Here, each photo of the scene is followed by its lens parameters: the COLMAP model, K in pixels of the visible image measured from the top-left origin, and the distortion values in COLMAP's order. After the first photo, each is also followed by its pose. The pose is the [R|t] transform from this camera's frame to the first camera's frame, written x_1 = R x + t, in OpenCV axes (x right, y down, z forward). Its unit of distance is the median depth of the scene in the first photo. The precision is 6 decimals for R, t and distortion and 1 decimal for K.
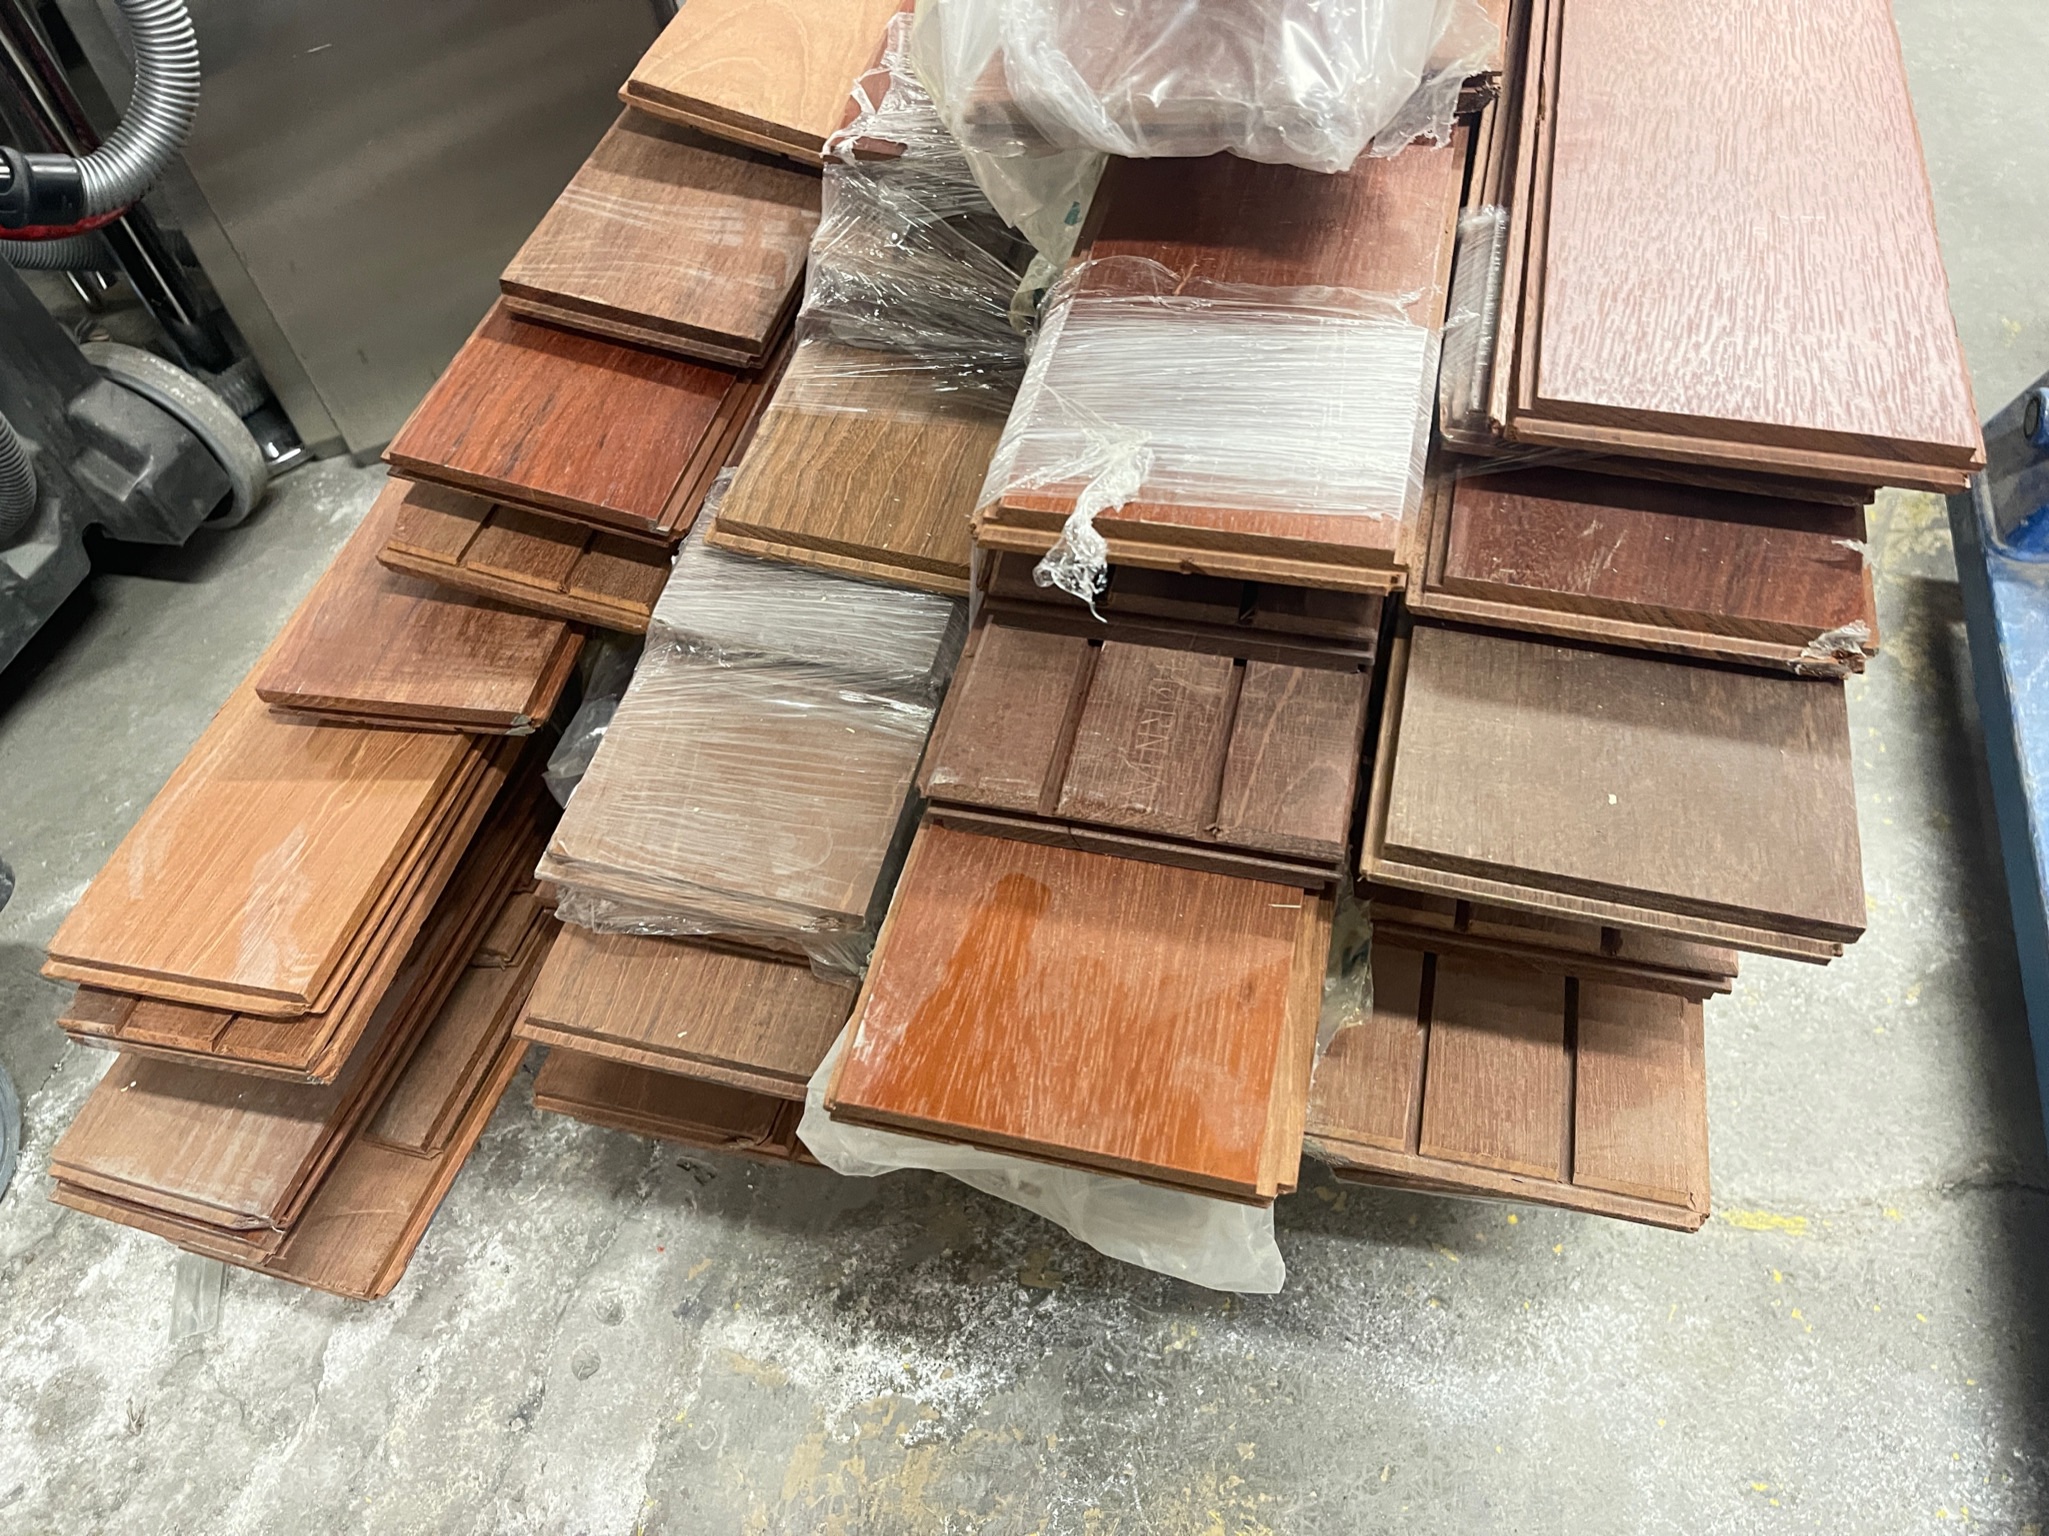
lens RADIAL K [[1609.1, 0, 1027.5], [0, 1609.1, 807.4], [0, 0, 1]] dist [-0.000455, -0.012851]
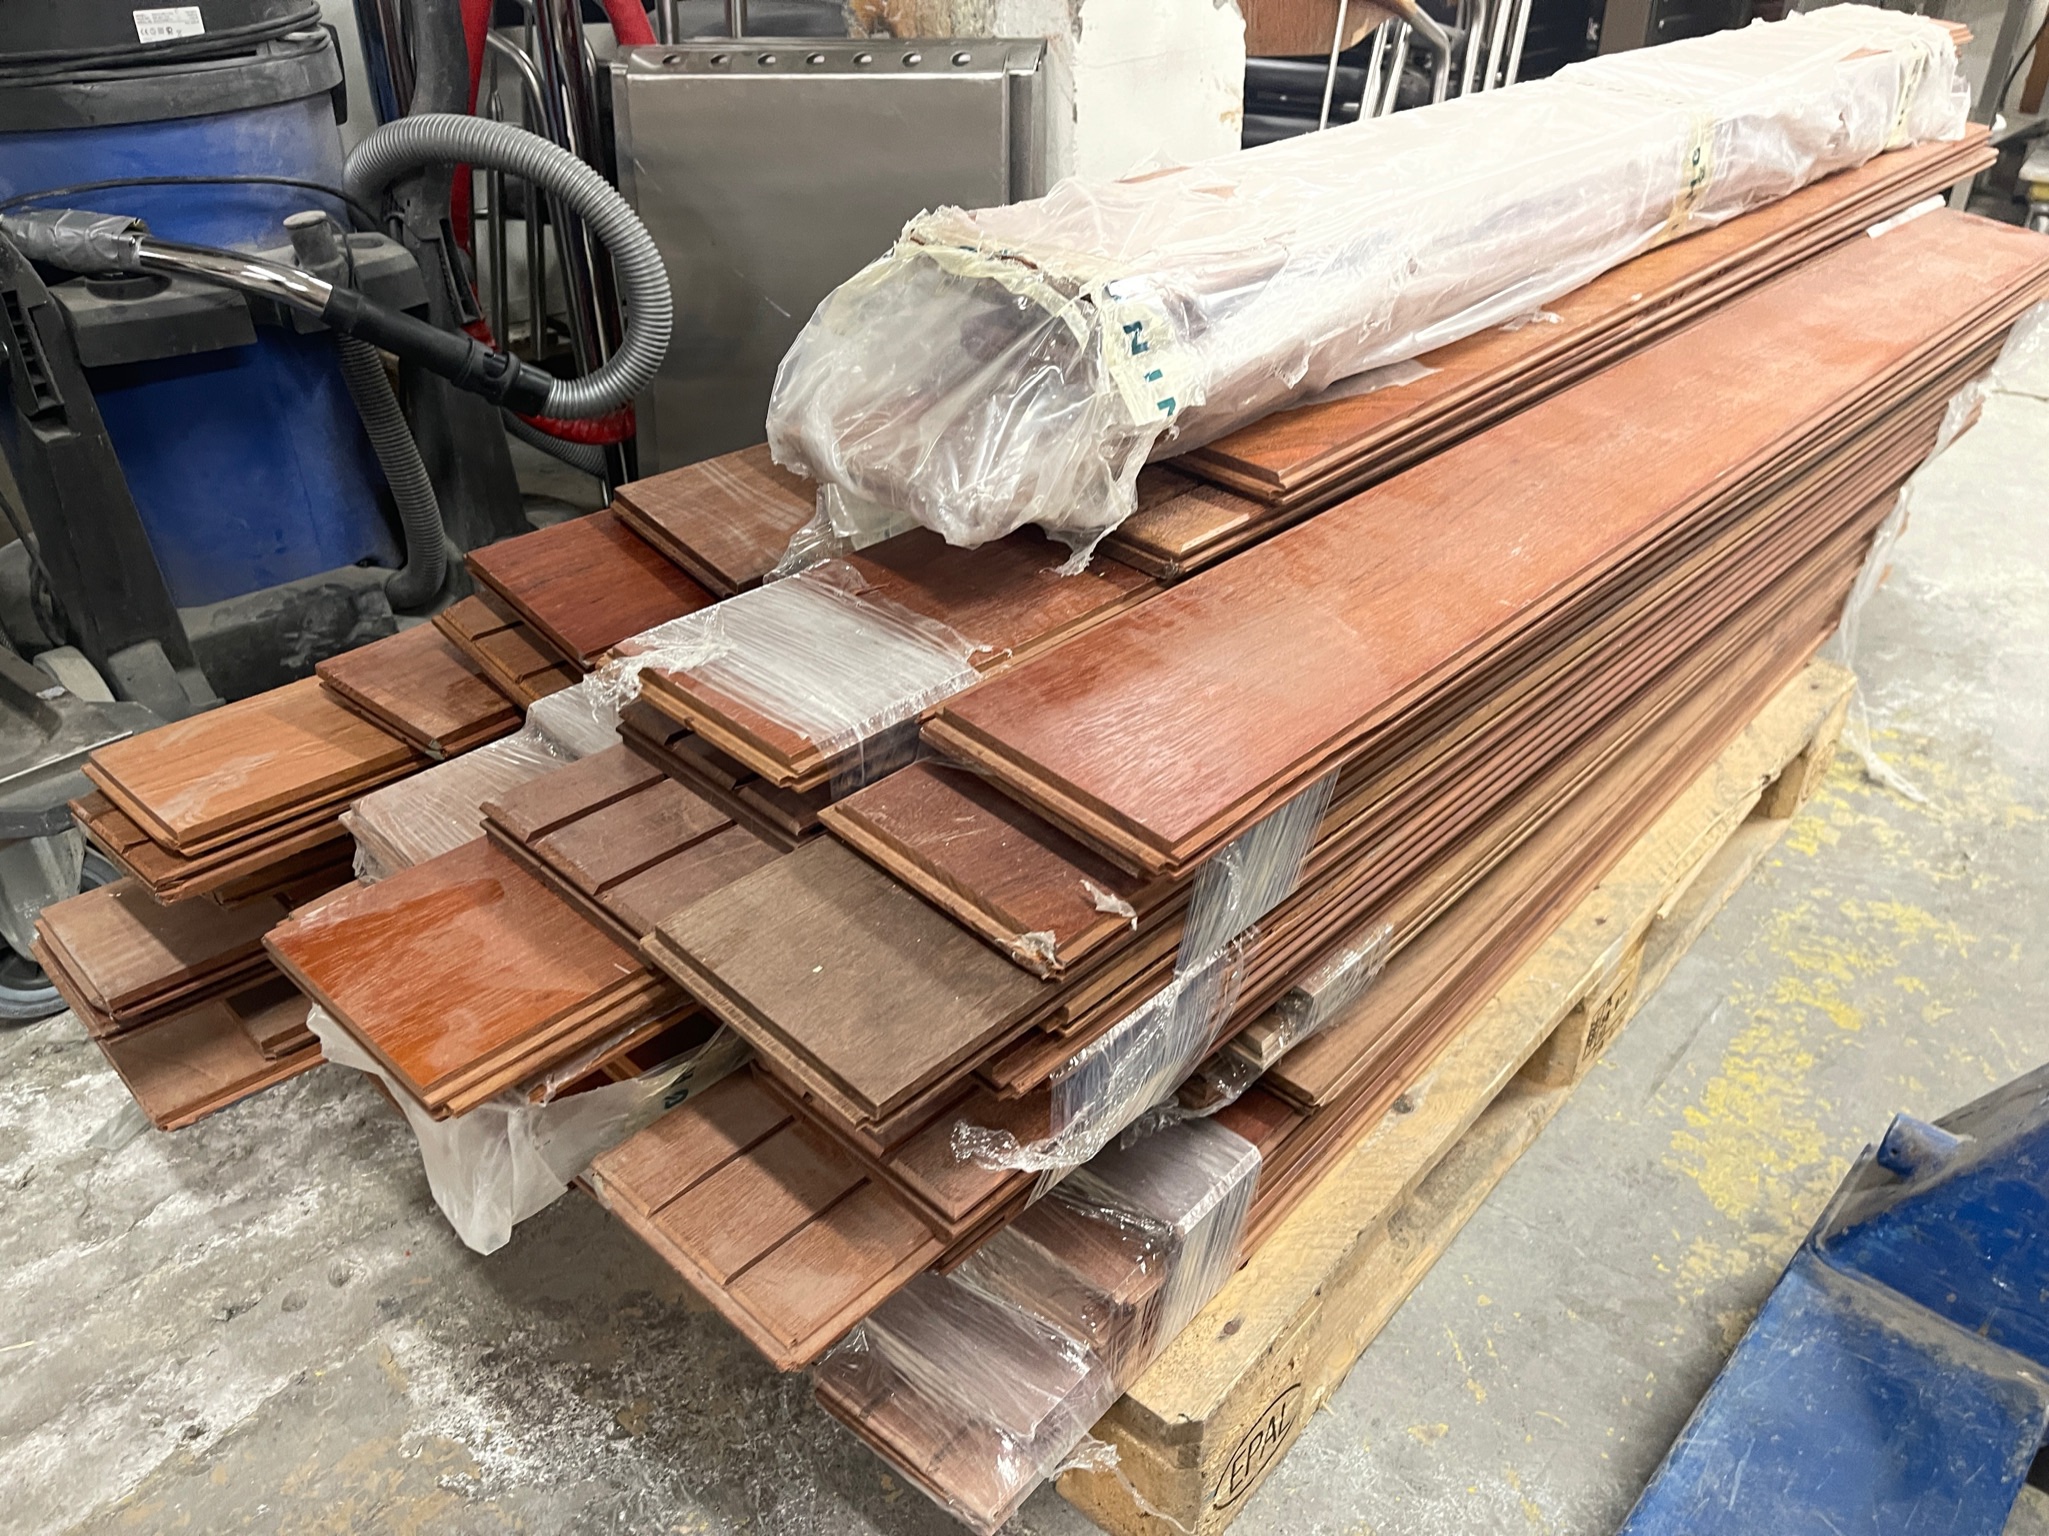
lens RADIAL K [[1571.0, 0, 1024.5], [0, 1571.0, 768.0], [0, 0, 1]] dist [0.055260, -0.103189]
pose [[0.871073, 0.370423, -0.322521, 0.439979], [-0.452625, 0.860366, -0.234310, 0.039740], [0.190692, 0.350082, 0.917104, -0.106581]]
